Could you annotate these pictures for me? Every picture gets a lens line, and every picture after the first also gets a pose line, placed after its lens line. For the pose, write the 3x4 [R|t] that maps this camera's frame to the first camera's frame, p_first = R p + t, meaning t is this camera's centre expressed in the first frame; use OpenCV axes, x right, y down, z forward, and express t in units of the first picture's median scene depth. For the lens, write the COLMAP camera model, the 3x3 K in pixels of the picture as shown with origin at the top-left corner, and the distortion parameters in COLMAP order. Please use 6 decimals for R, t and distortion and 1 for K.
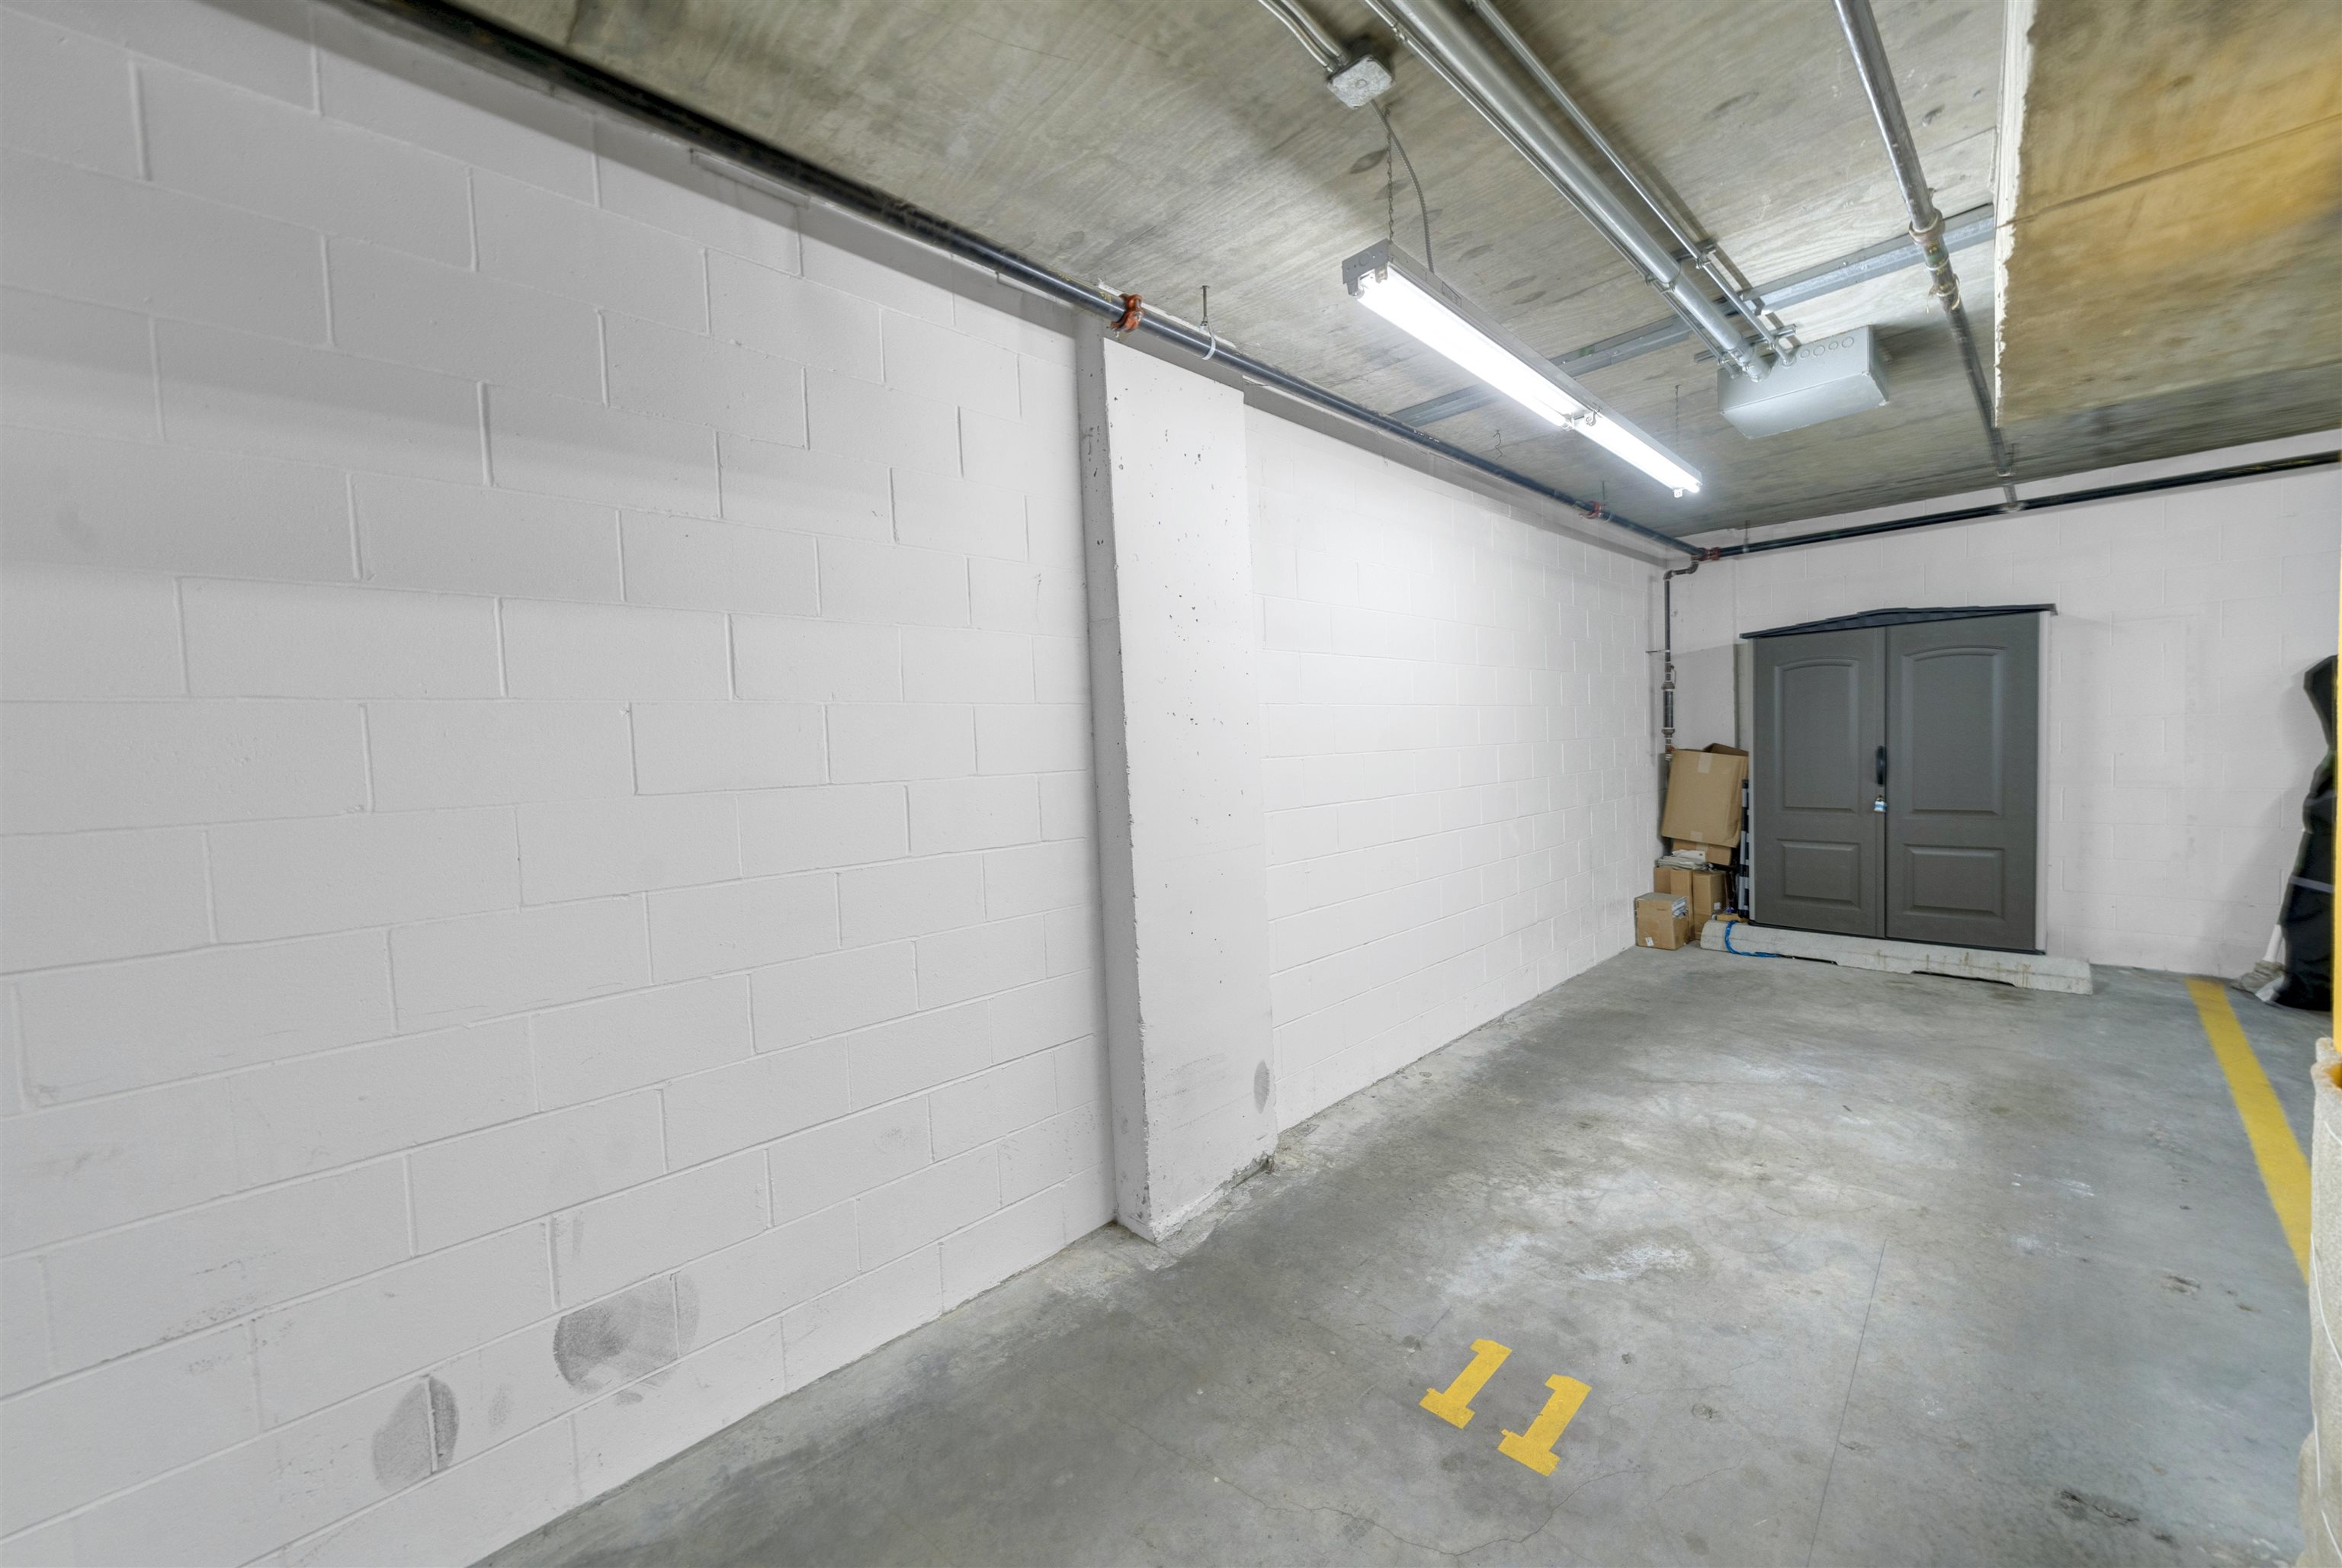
lens RADIAL K [[898.0, 0, 1239.1], [0, 898.0, 780.7], [0, 0, 1]] dist [0.000571, 0.000229]
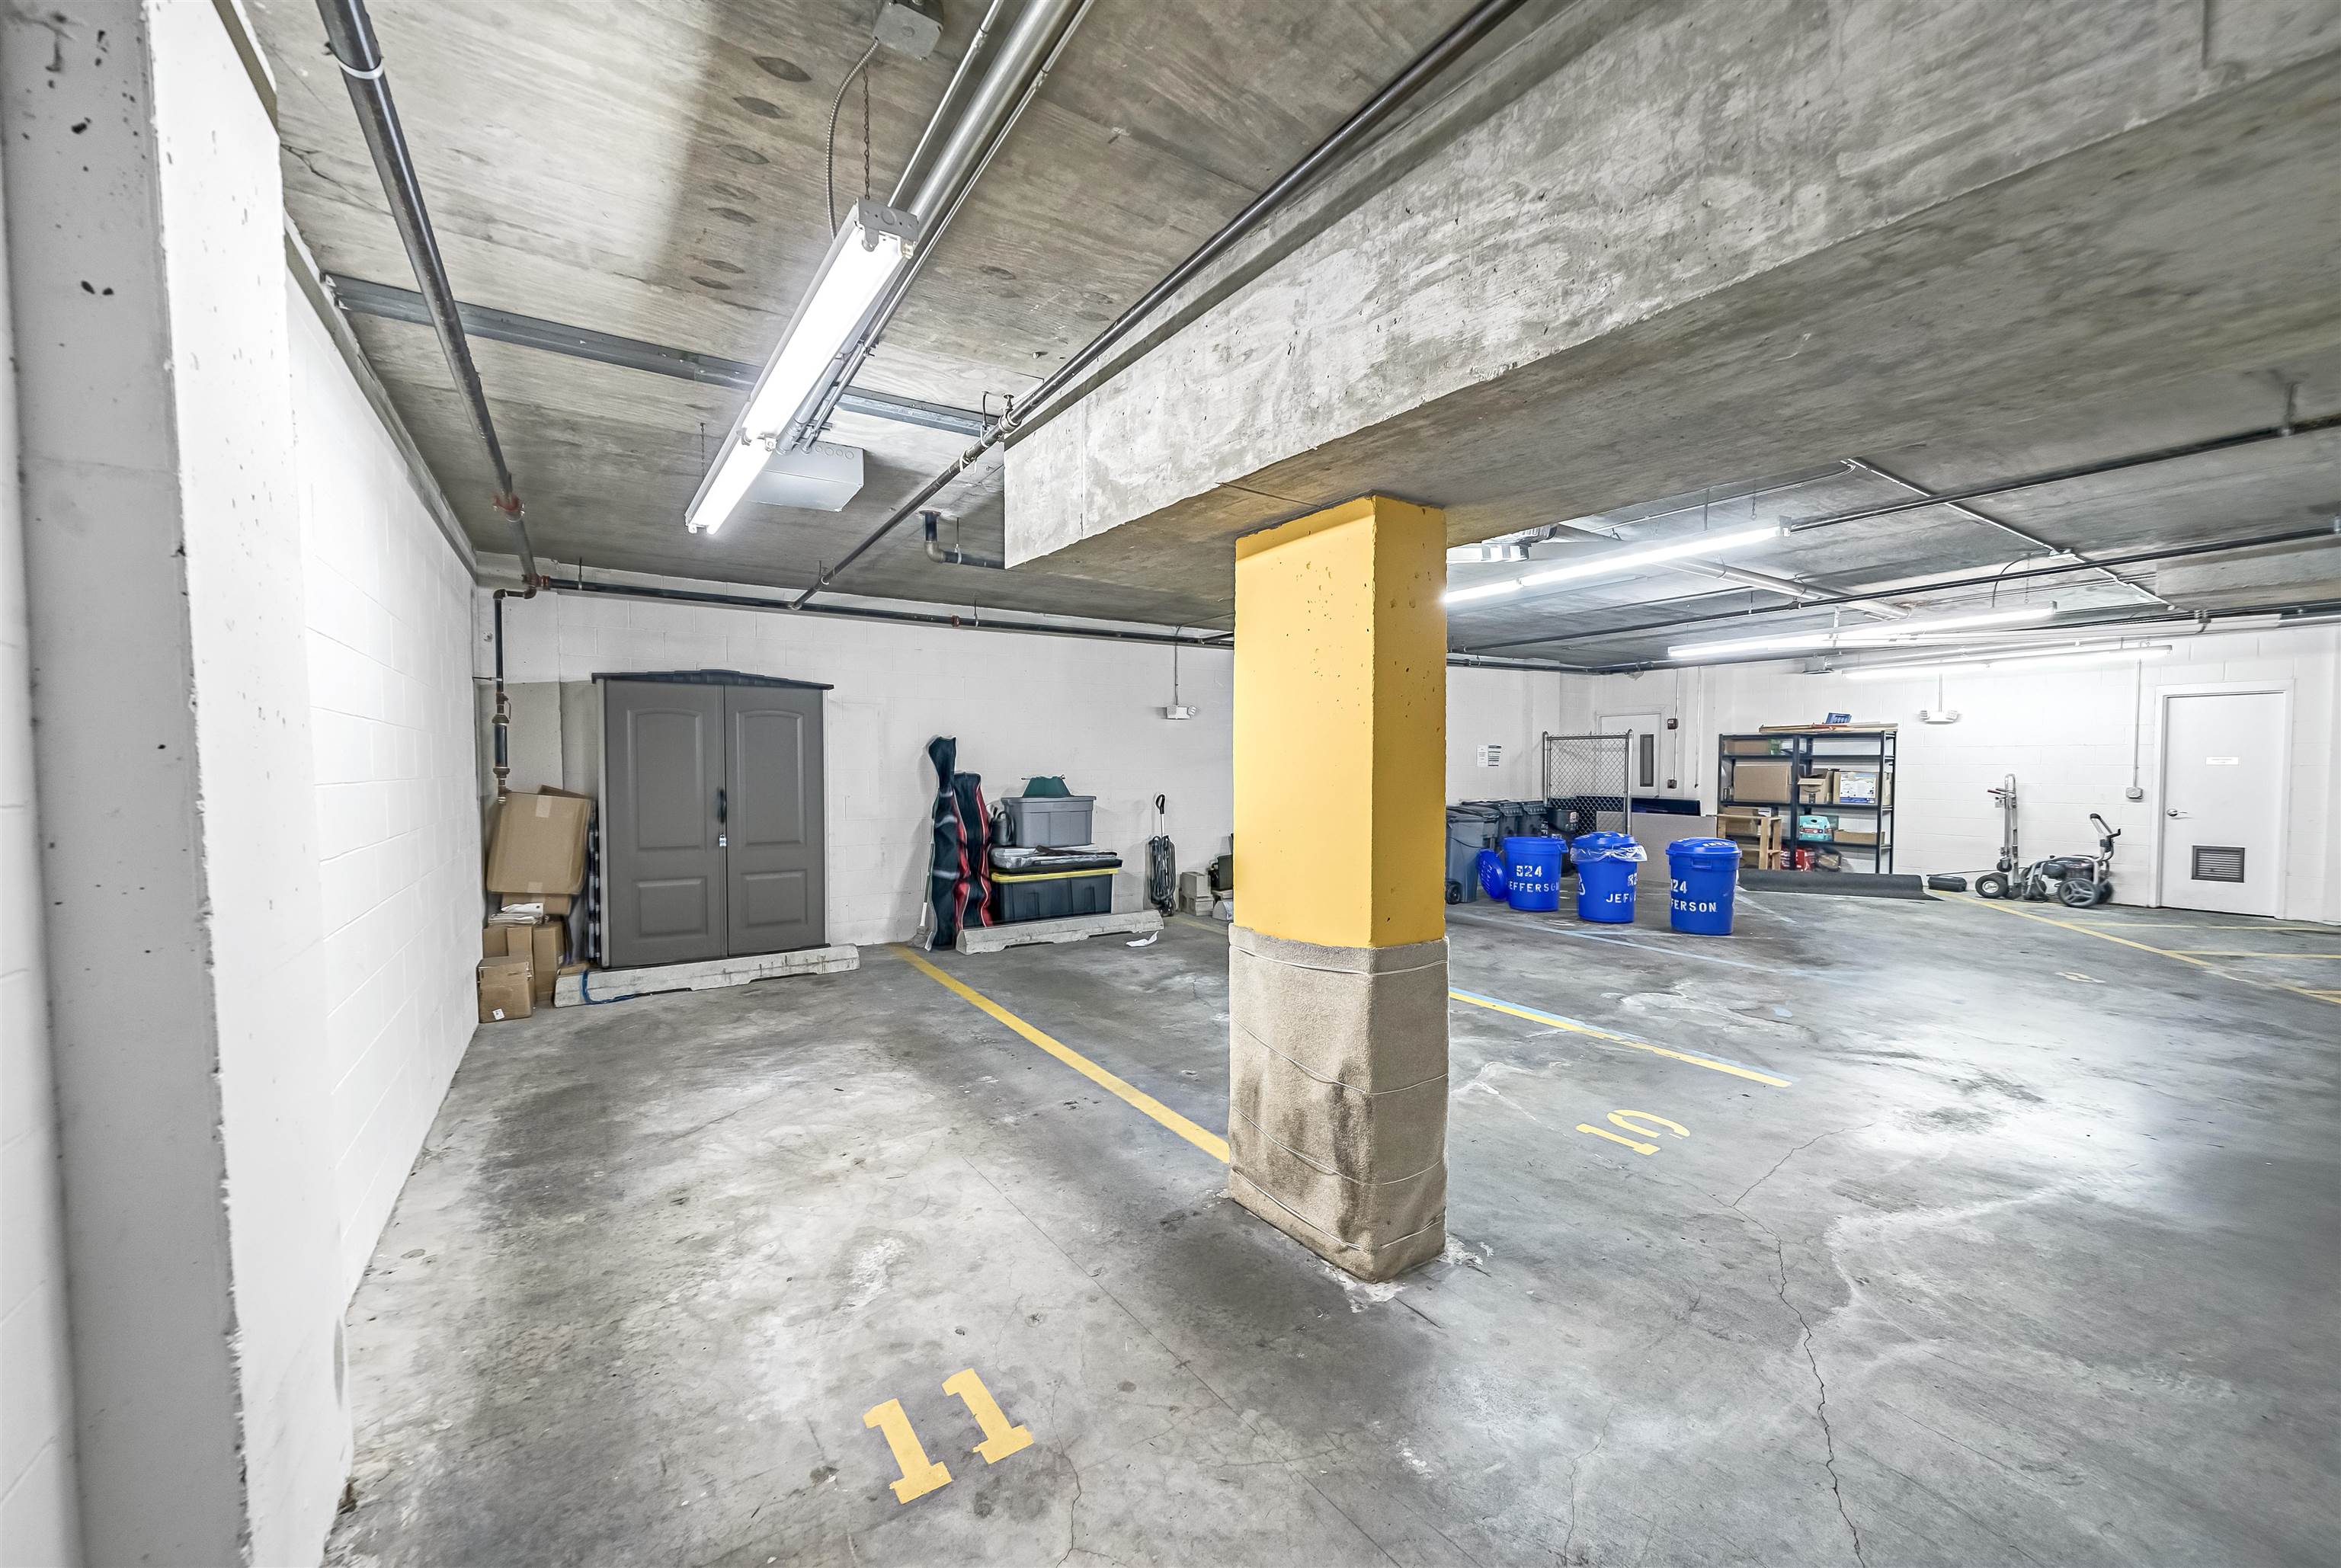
lens RADIAL K [[857.2, 0, 1174.1], [0, 857.2, 793.3], [0, 0, 1]] dist [0.000559, 0.000070]
pose [[0.229474, 0.005998, 0.973296, -0.314255], [0.036378, 0.999229, -0.014735, 0.005514], [-0.972635, 0.038788, 0.229079, 0.281909]]
